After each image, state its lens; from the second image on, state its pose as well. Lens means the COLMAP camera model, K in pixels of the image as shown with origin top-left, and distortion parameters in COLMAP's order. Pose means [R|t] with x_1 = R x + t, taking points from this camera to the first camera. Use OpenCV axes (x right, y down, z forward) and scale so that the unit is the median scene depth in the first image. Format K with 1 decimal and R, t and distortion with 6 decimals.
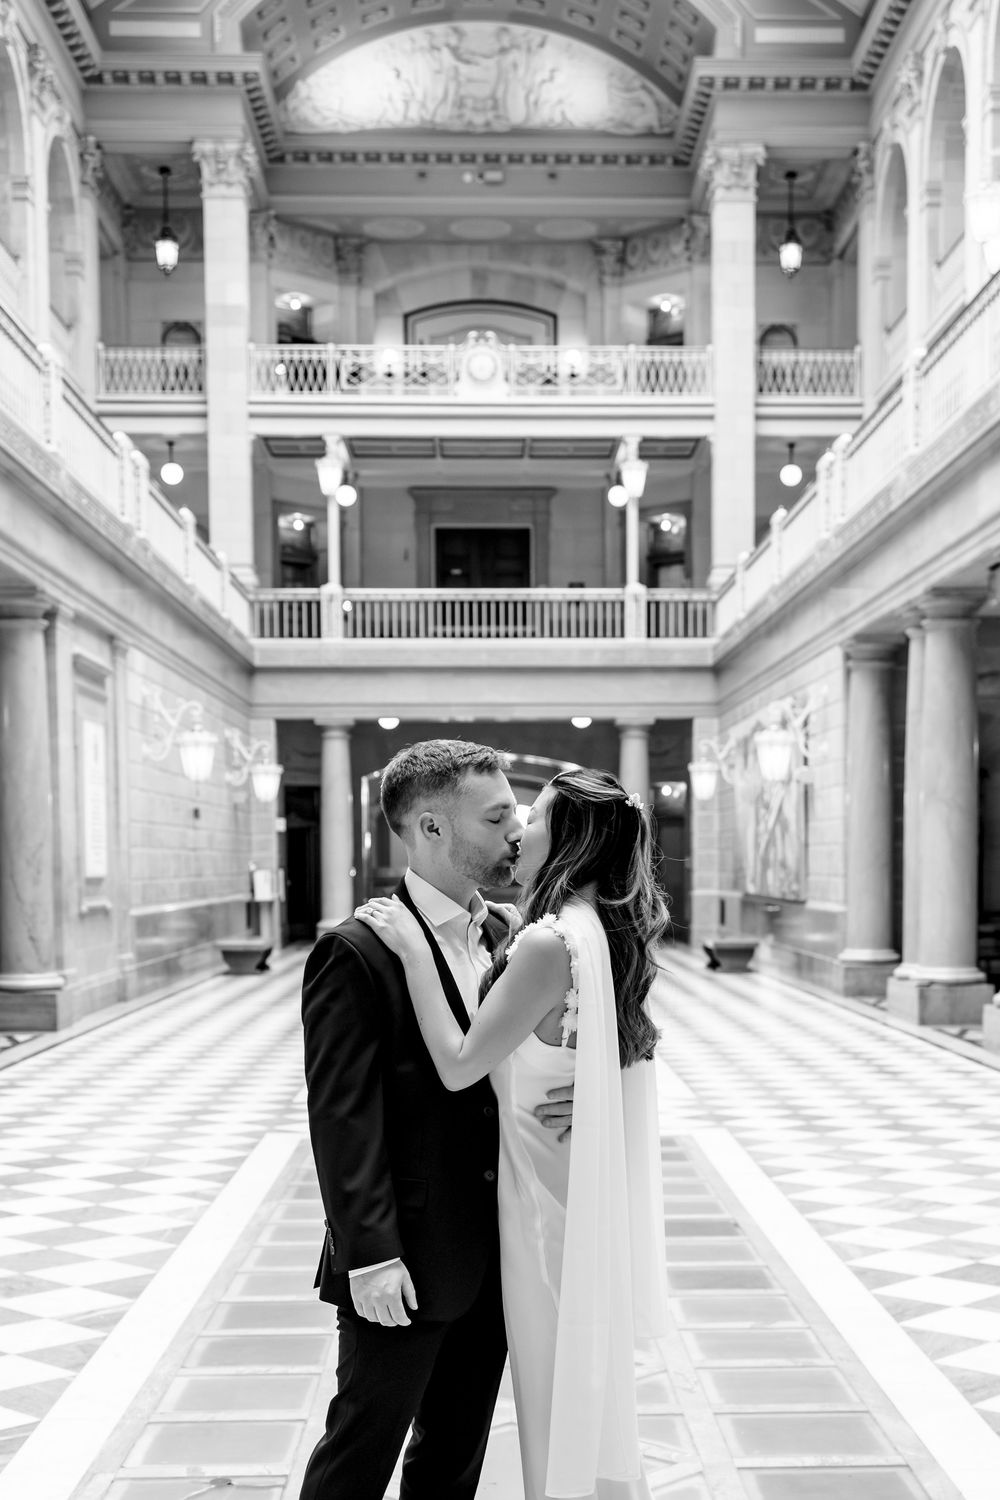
lens RADIAL K [[2067.0, 0, 546.6], [0, 2067.0, 1014.3], [0, 0, 1]] dist [0.006227, 0.004676]
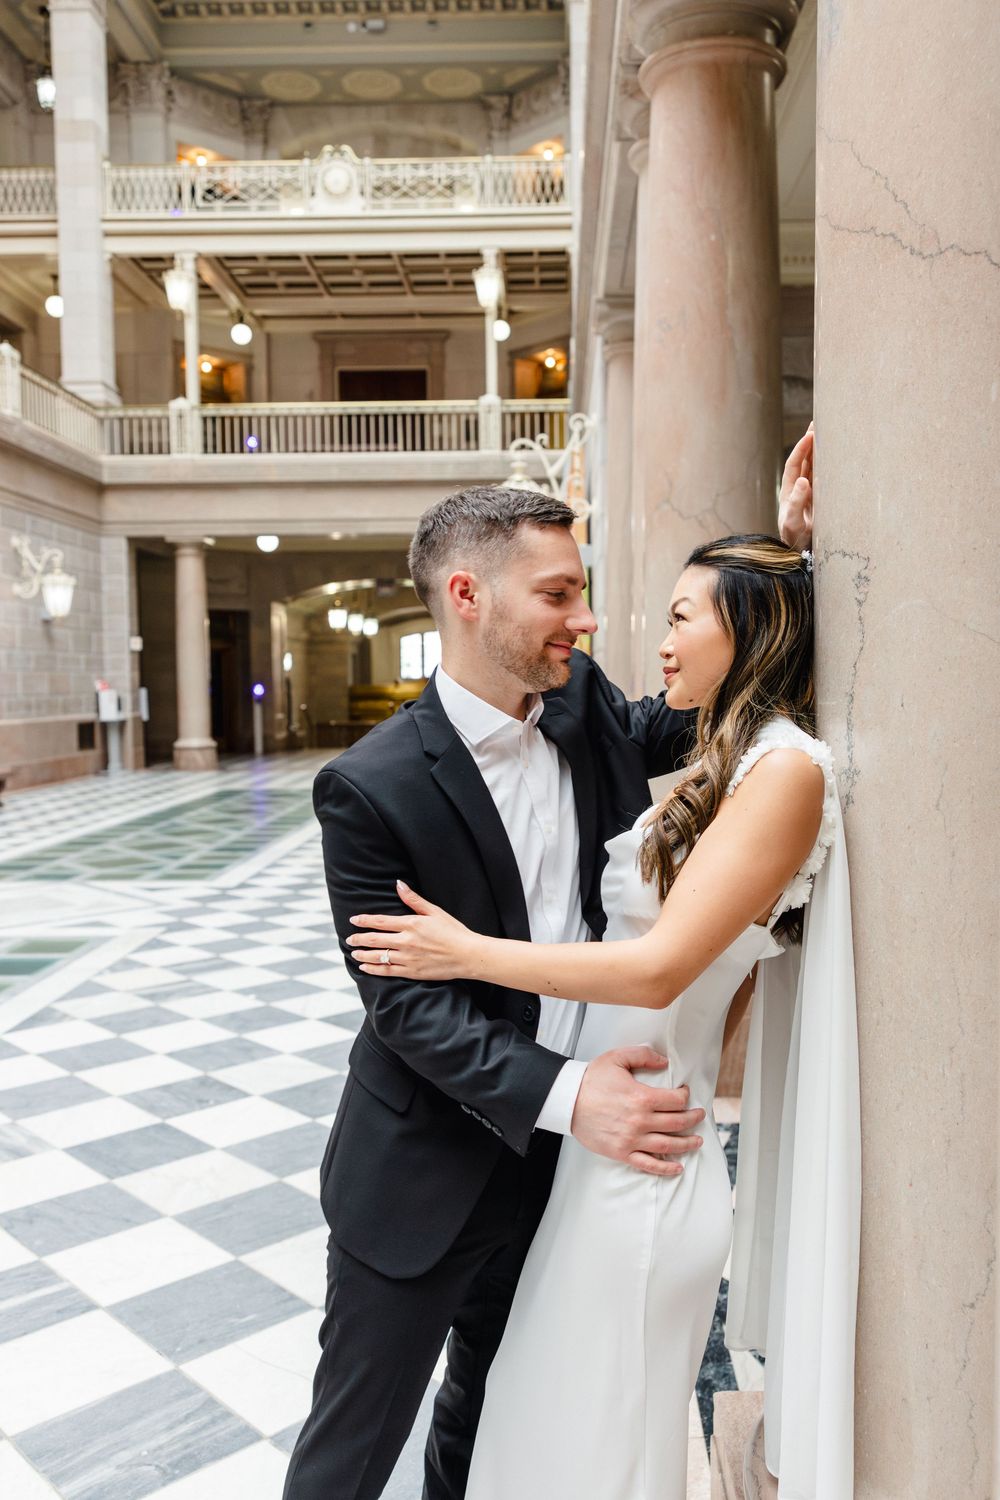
lens RADIAL K [[1267.2, 0, 526.9], [0, 1267.2, 751.0], [0, 0, 1]] dist [0.003349, -0.006253]
pose [[0.998506, -0.001211, -0.054620, 0.092444], [0.000246, 0.999844, -0.017680, -0.029312], [0.054633, 0.017640, 0.998351, 0.403817]]
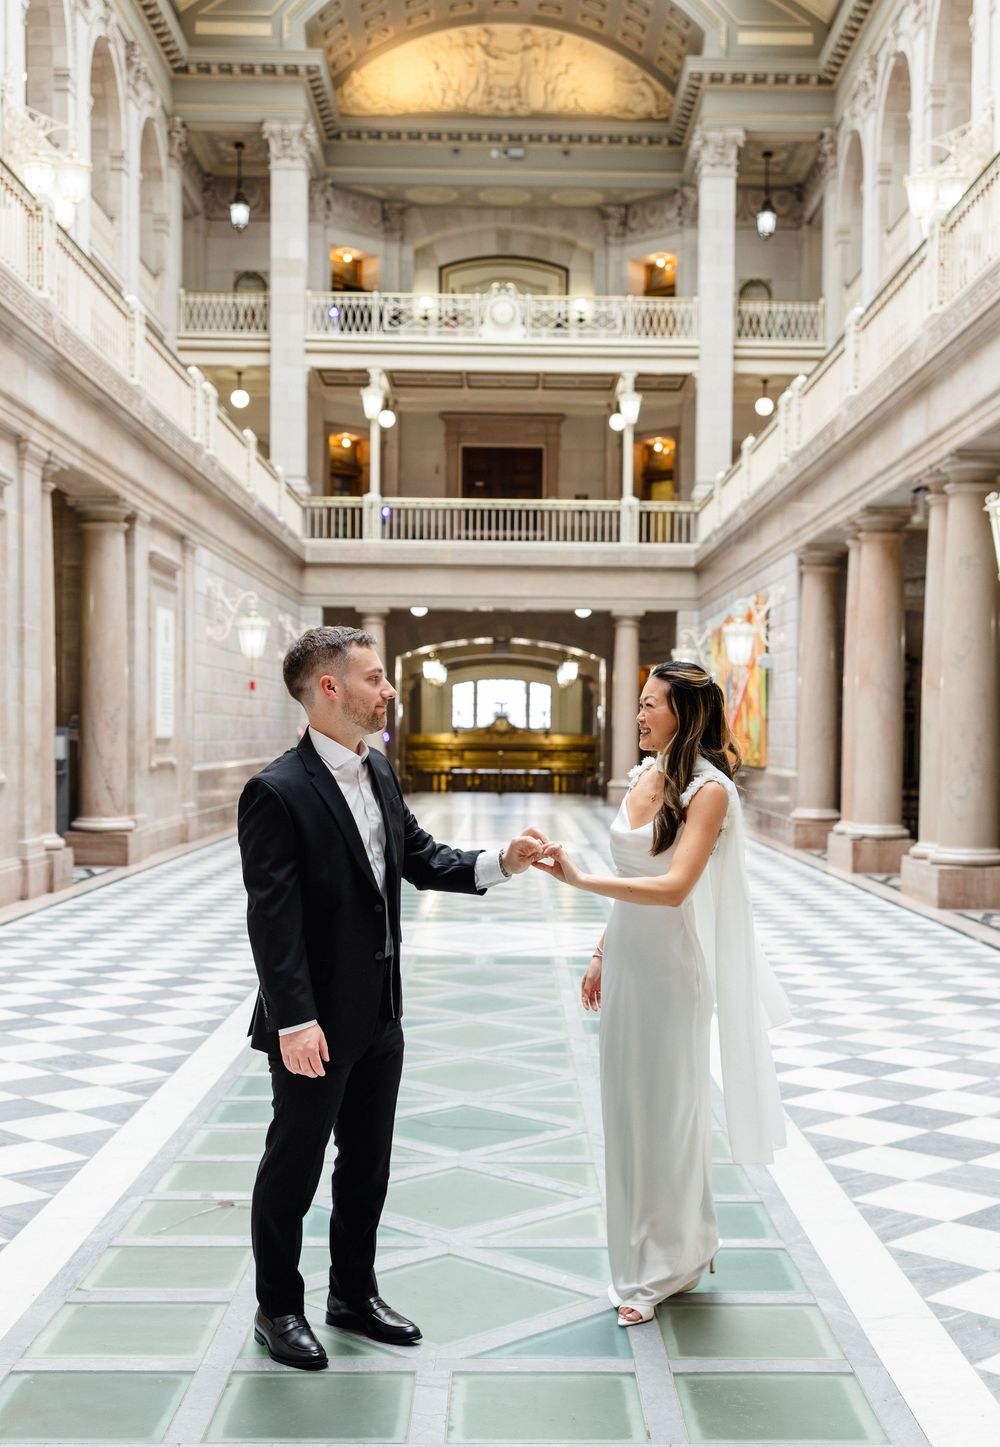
lens RADIAL K [[1796.2, 0, 531.4], [0, 1796.2, 804.1], [0, 0, 1]] dist [0.015001, -0.006052]
pose [[0.999731, 0.015984, -0.016809, 0.006843], [-0.016533, 0.999317, -0.033048, 0.001569], [0.016269, 0.033317, 0.999312, -0.018010]]
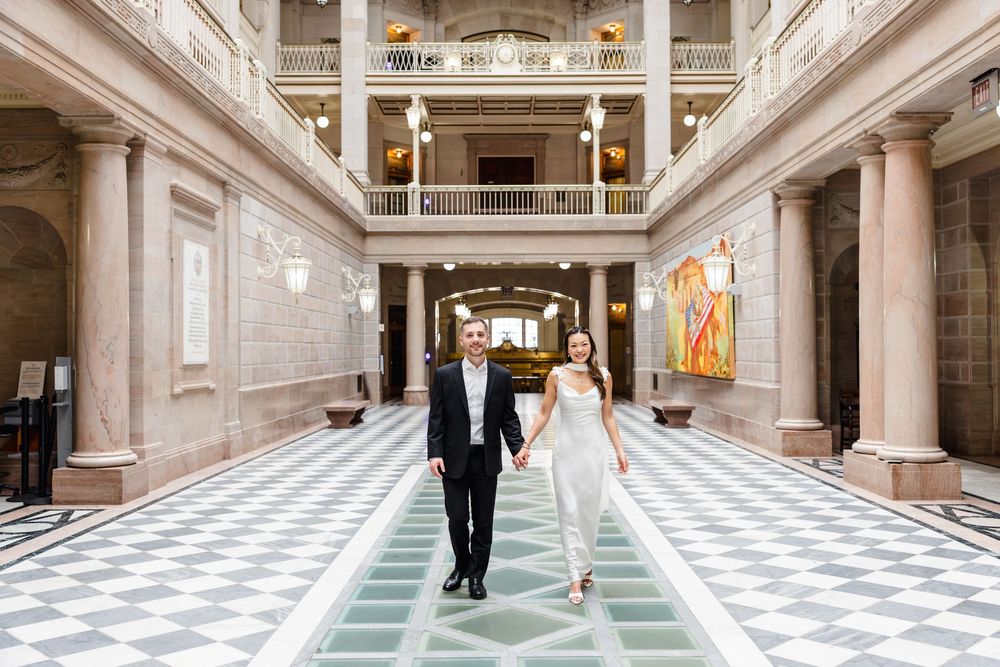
lens RADIAL K [[959.5, 0, 500.0], [0, 959.5, 333.5], [0, 0, 1]] dist [-0.000083, -0.002777]
pose [[0.999231, -0.000728, -0.039207, -0.005560], [-0.002789, 0.995976, -0.089572, -0.019529], [0.039115, 0.089613, 0.995208, 0.249993]]
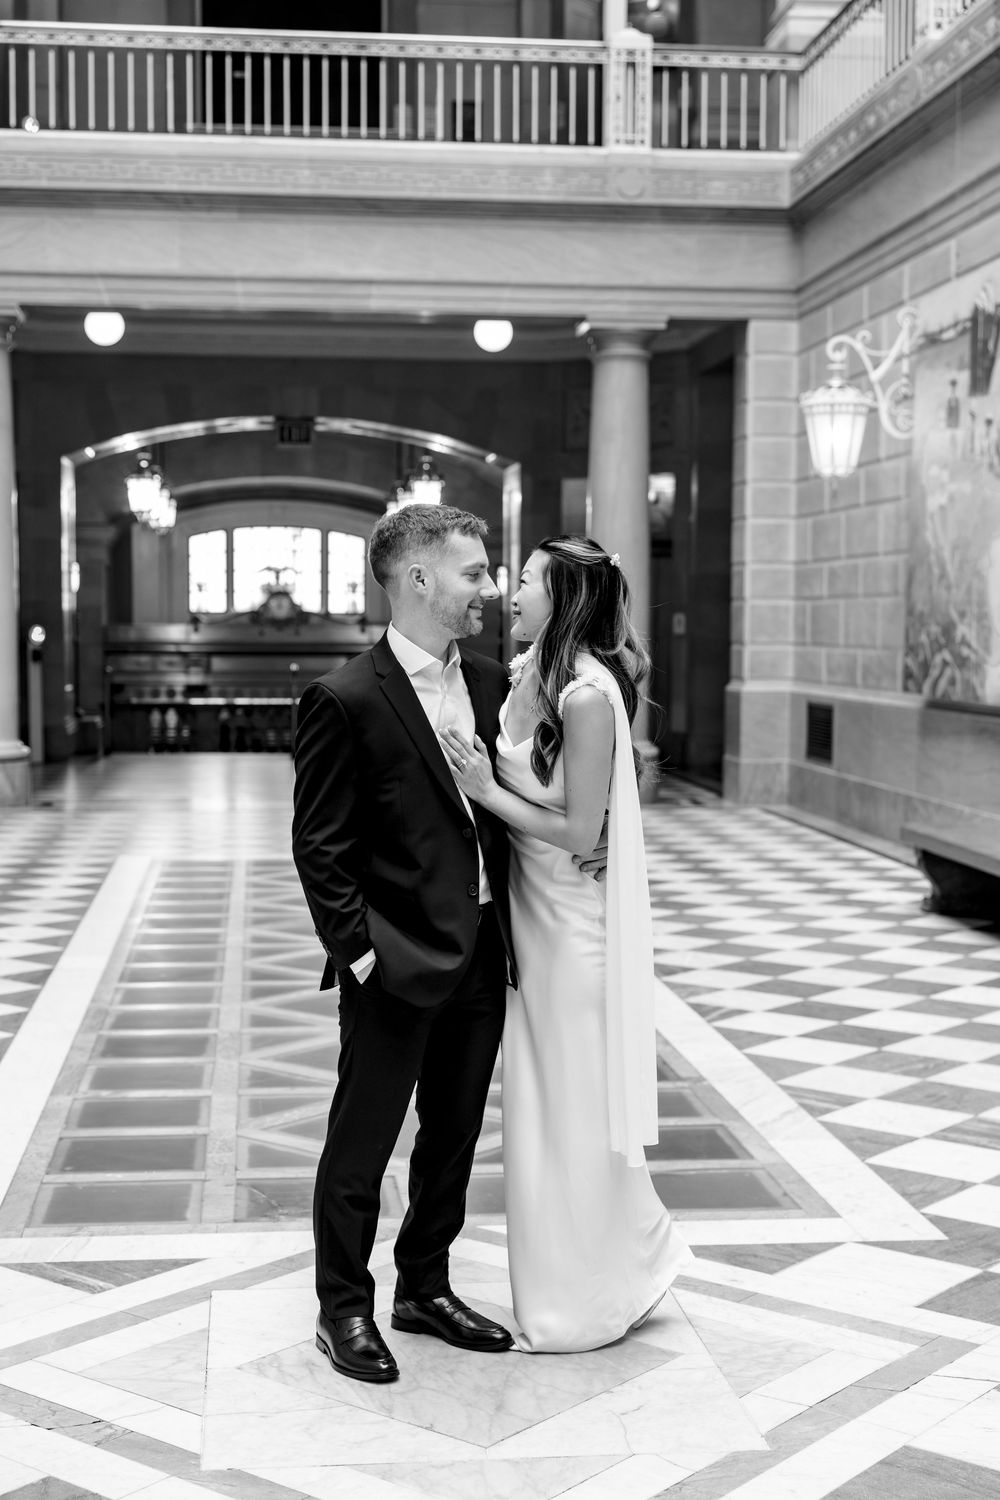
lens RADIAL K [[2146.0, 0, 499.1], [0, 2146.0, 790.4], [0, 0, 1]] dist [0.002156, -0.068290]
pose [[0.996618, 0.003975, 0.082082, -0.025729], [-0.004478, 0.999972, 0.005939, -0.037996], [-0.082056, -0.006287, 0.996608, 0.512792]]
